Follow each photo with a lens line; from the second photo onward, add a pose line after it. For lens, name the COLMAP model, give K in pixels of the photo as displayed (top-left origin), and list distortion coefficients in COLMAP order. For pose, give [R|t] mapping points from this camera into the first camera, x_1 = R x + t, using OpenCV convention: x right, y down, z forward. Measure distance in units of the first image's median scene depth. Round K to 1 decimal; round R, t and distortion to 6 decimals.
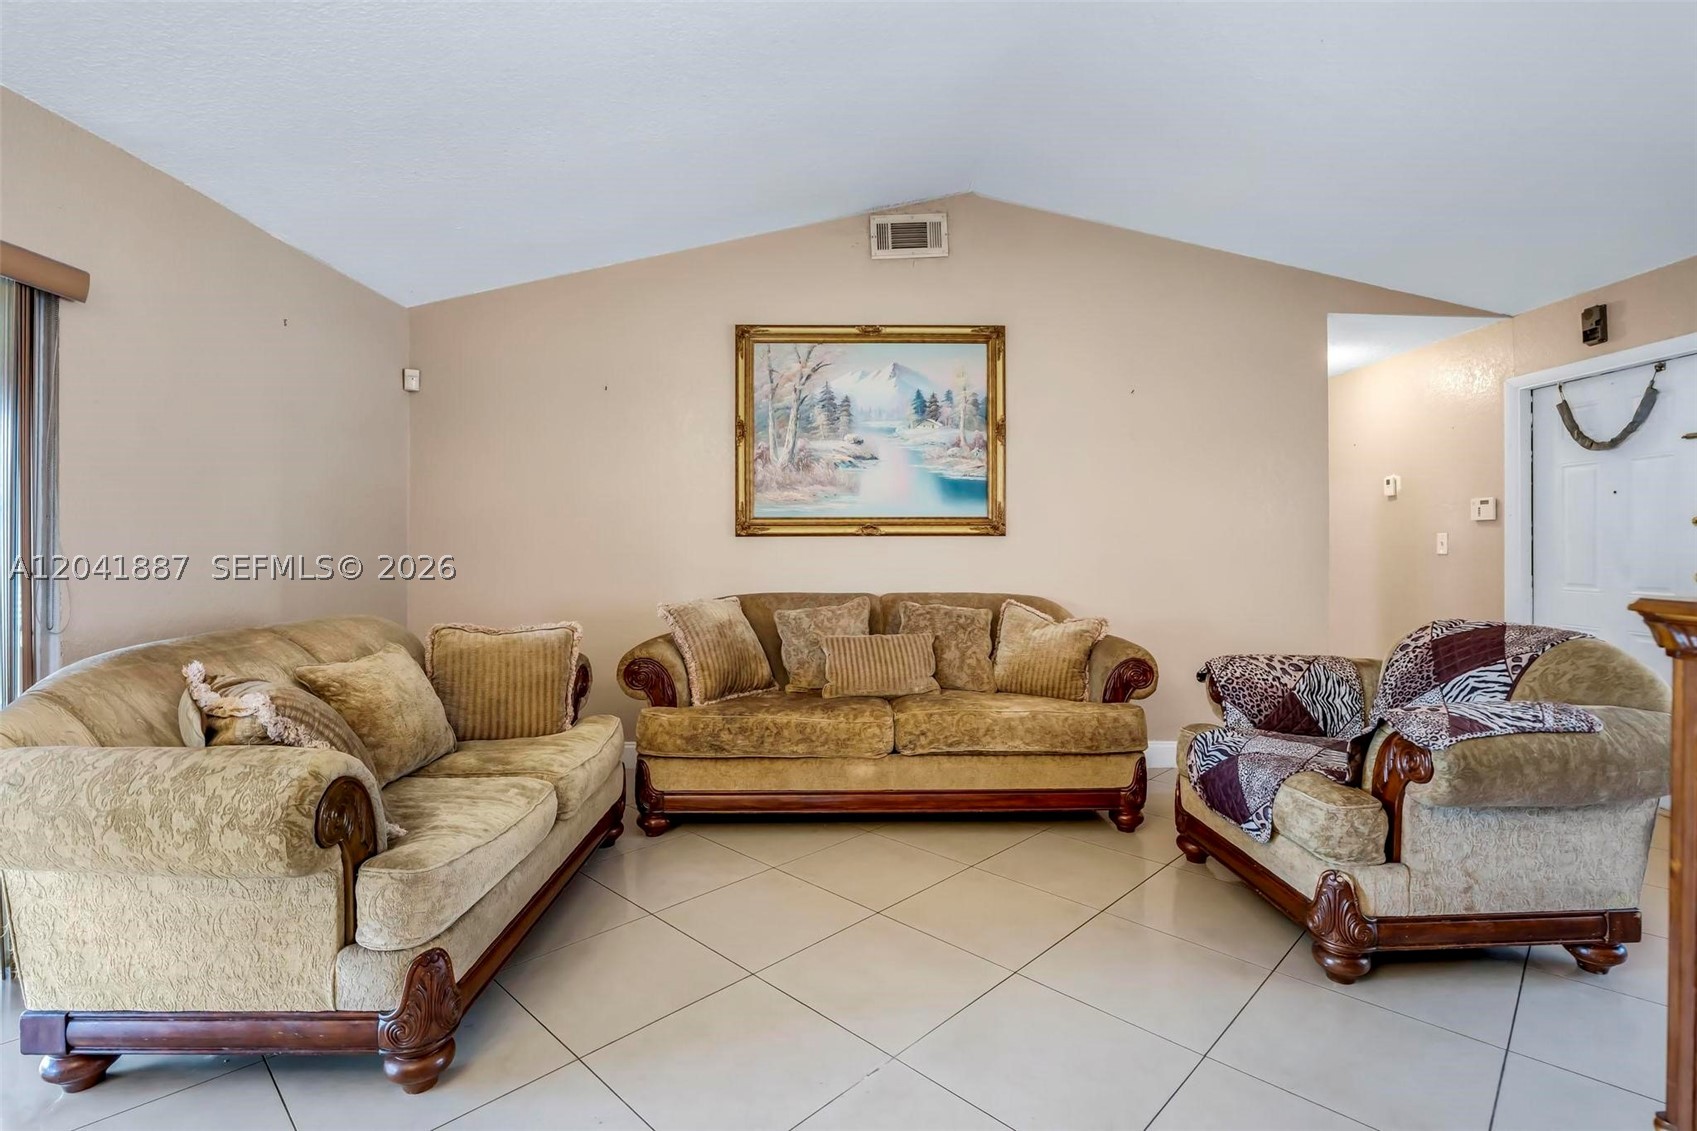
lens RADIAL K [[807.9, 0, 850.2], [0, 807.9, 533.5], [0, 0, 1]] dist [-0.020253, 0.002795]
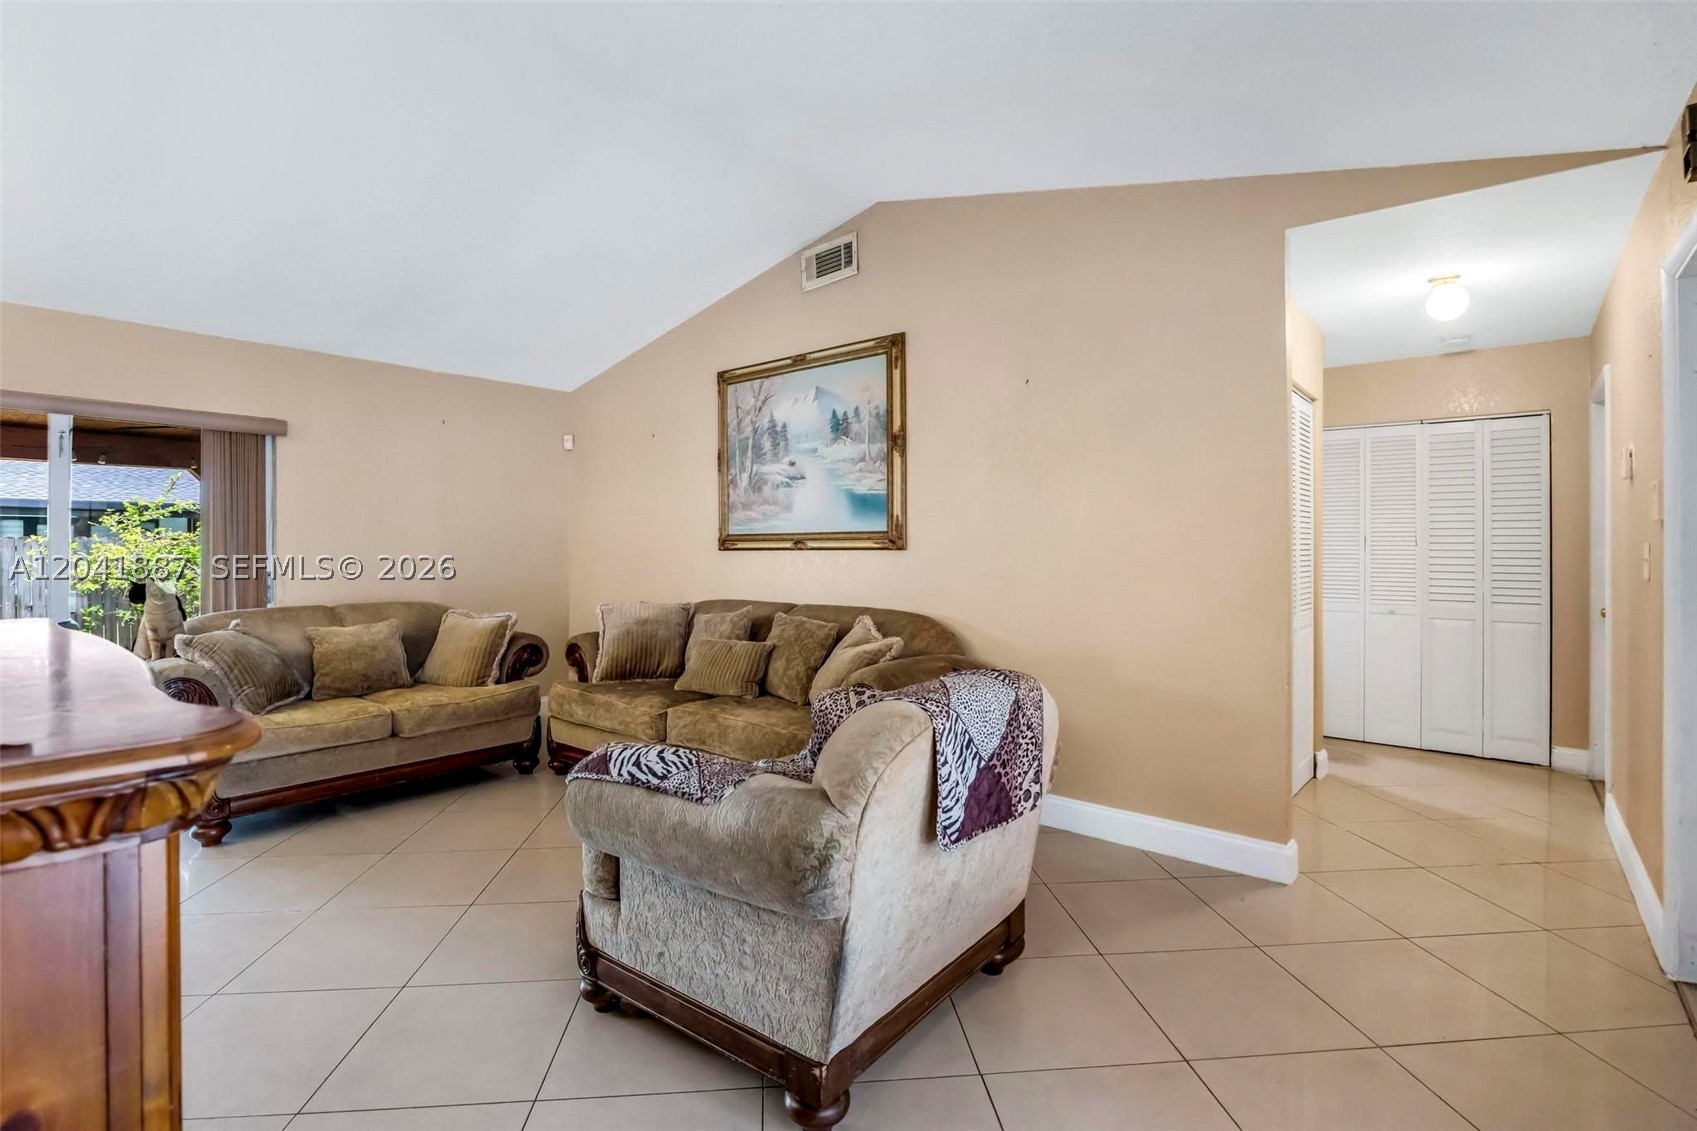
lens RADIAL K [[807.9, 0, 852.7], [0, 807.9, 540.7], [0, 0, 1]] dist [-0.020253, 0.002795]
pose [[0.752211, -0.006029, -0.658895, 0.849608], [0.008585, 0.999963, 0.000650, -0.010572], [0.658867, -0.006145, 0.752234, 0.254820]]
